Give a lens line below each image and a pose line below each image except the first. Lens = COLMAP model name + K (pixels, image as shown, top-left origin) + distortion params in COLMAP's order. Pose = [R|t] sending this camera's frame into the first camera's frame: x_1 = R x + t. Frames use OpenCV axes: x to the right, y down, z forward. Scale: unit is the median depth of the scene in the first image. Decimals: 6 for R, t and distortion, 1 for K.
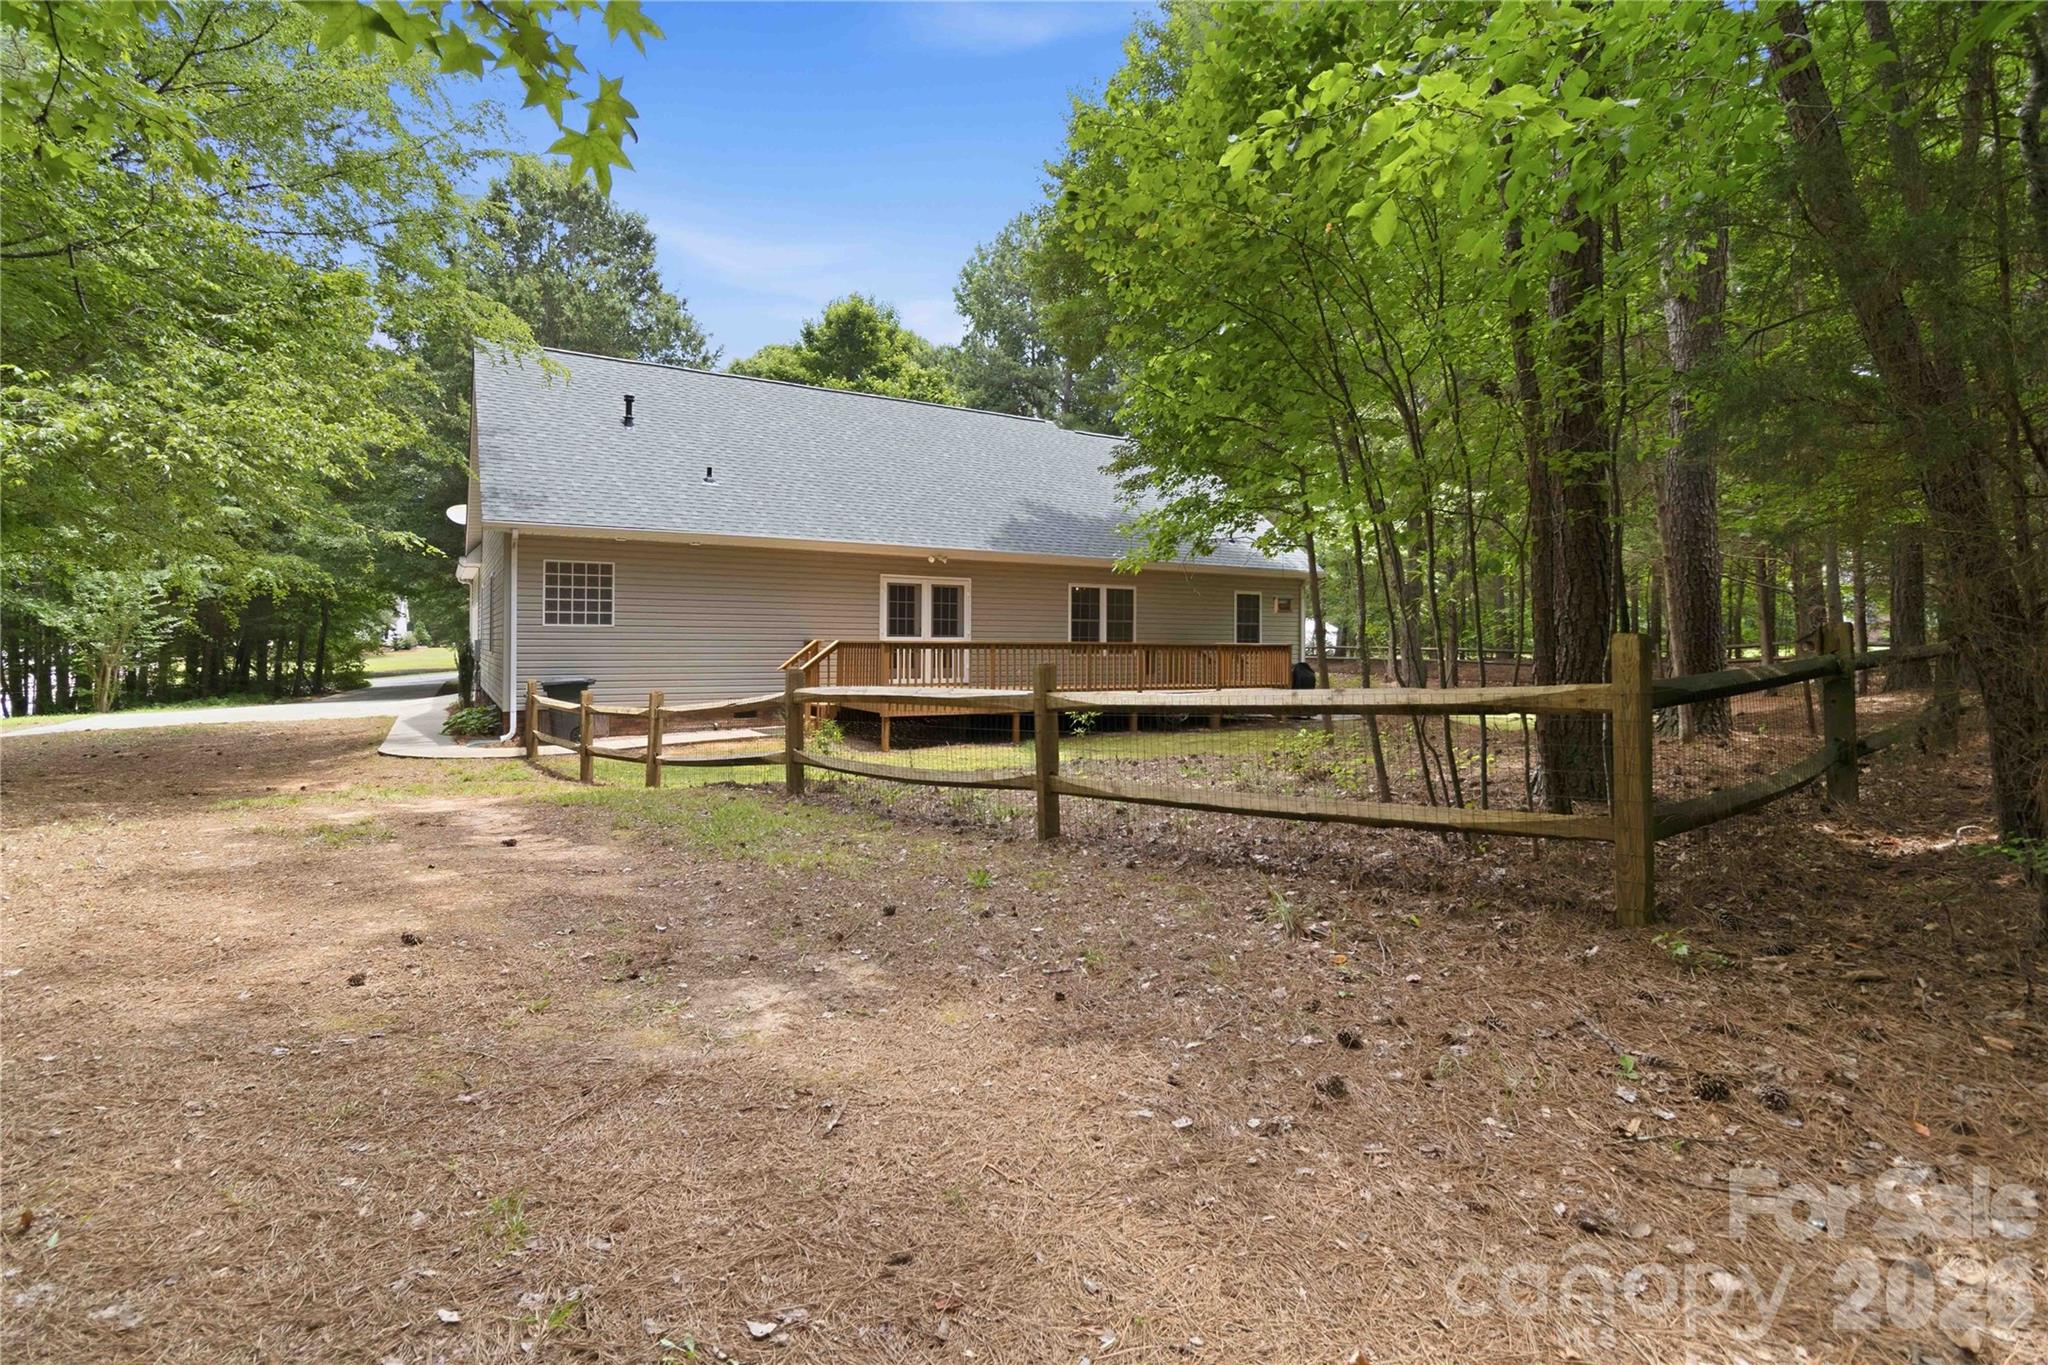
lens RADIAL K [[978.5, 0, 1018.0], [0, 978.5, 646.3], [0, 0, 1]] dist [0.000646, 0.000071]
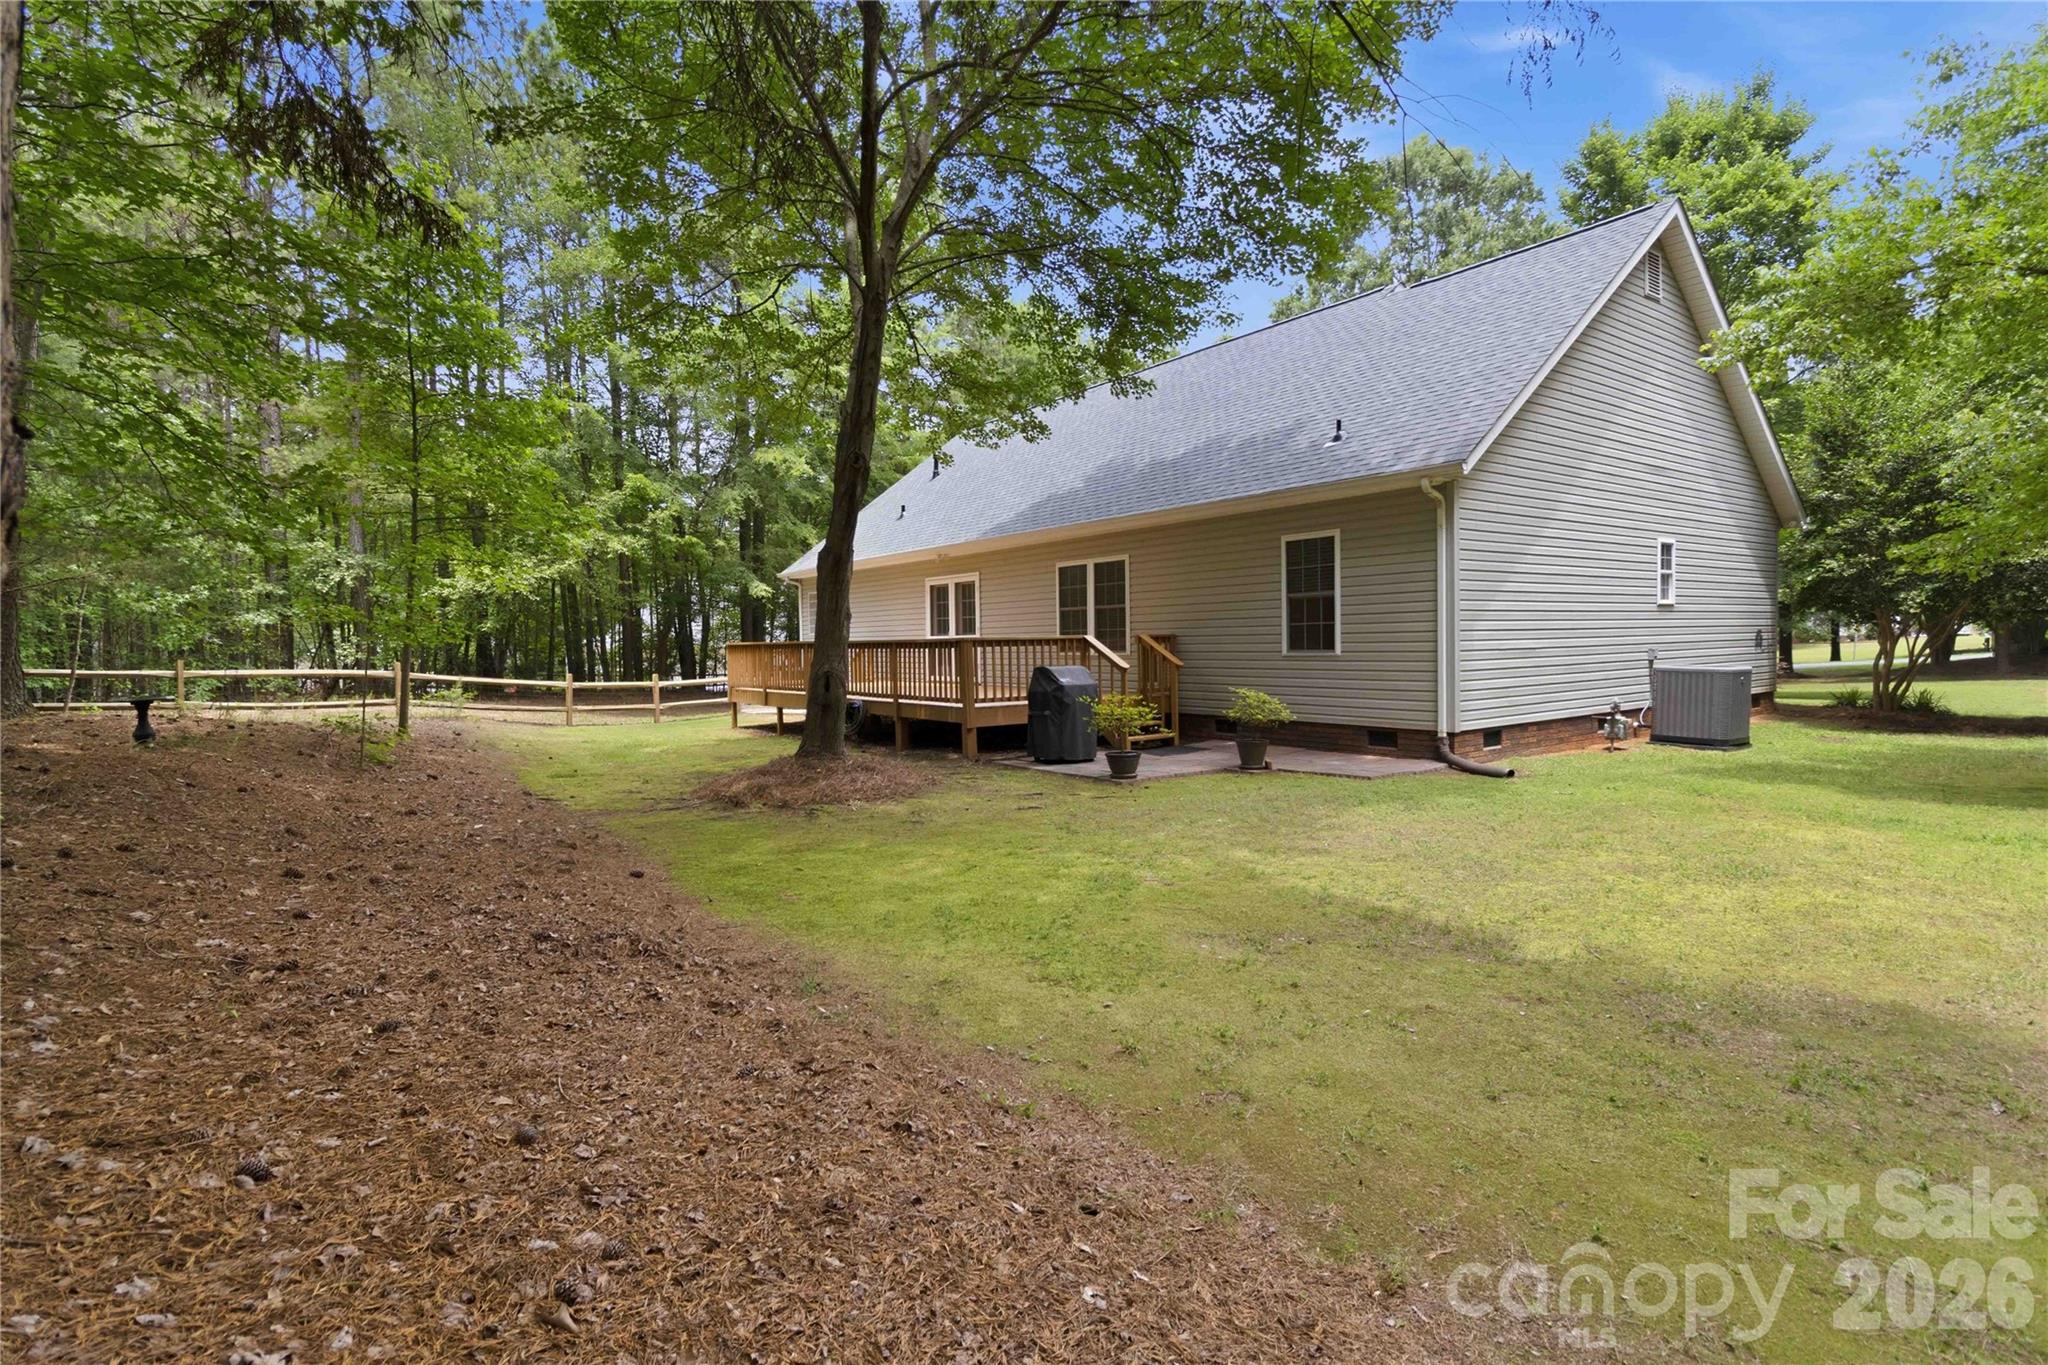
lens RADIAL K [[978.5, 0, 1018.0], [0, 978.5, 646.3], [0, 0, 1]] dist [0.000646, 0.000071]
pose [[0.092034, -0.008389, -0.995721, 0.893389], [0.005390, 0.999954, -0.007927, 0.010074], [0.995741, -0.004638, 0.092075, 0.954551]]
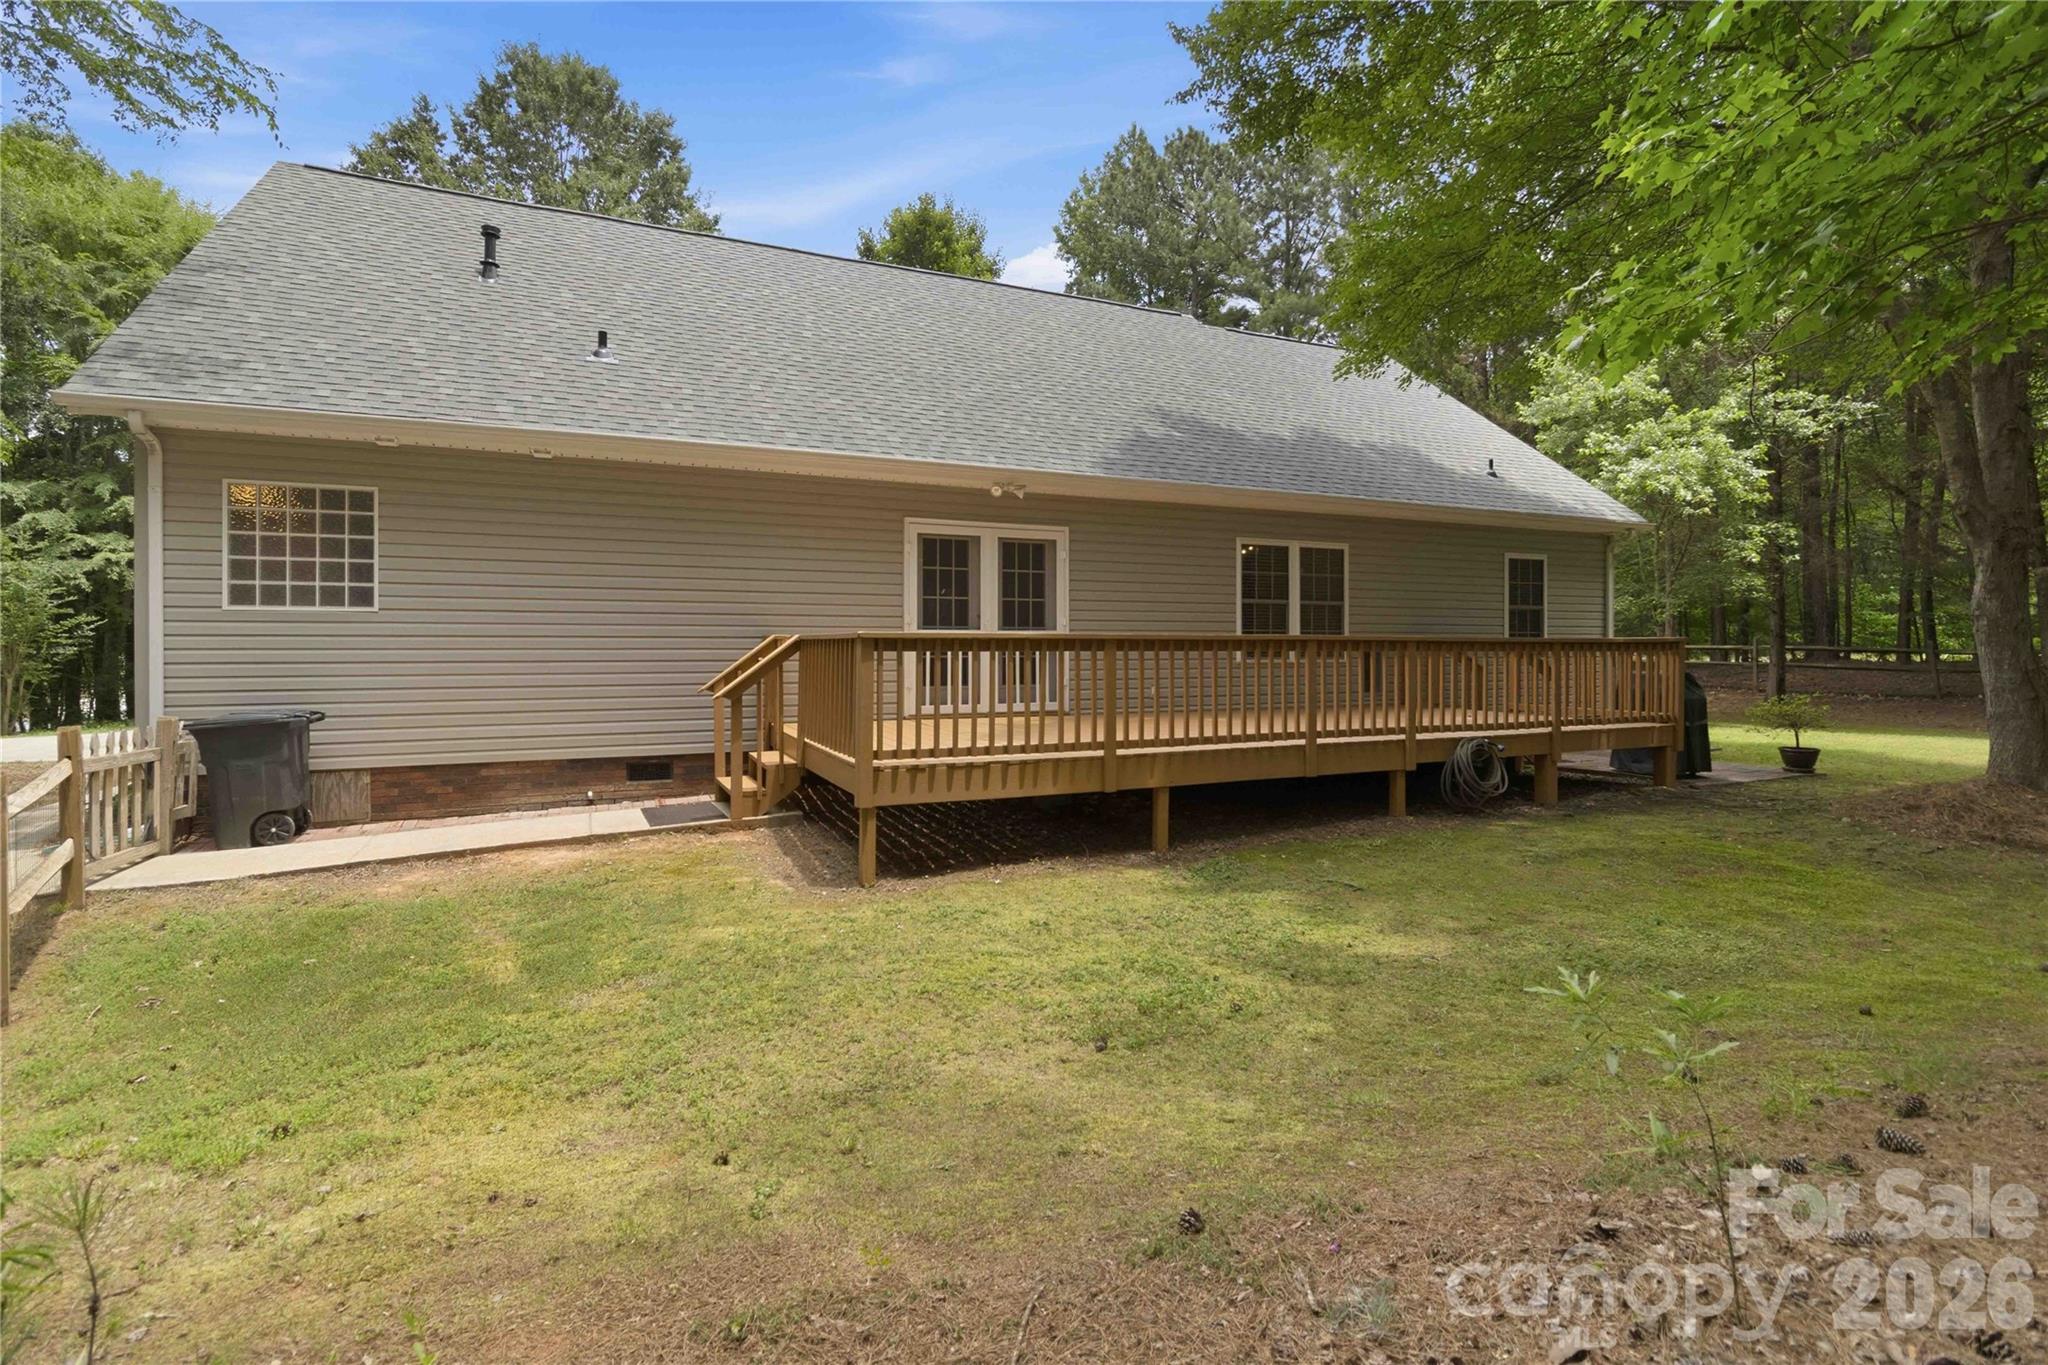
lens RADIAL K [[978.5, 0, 1018.0], [0, 978.5, 646.3], [0, 0, 1]] dist [0.000646, 0.000071]
pose [[0.993770, -0.005342, -0.111322, -0.013889], [0.005209, 0.999985, -0.001486, 0.000956], [0.111328, 0.000897, 0.993783, 0.431193]]
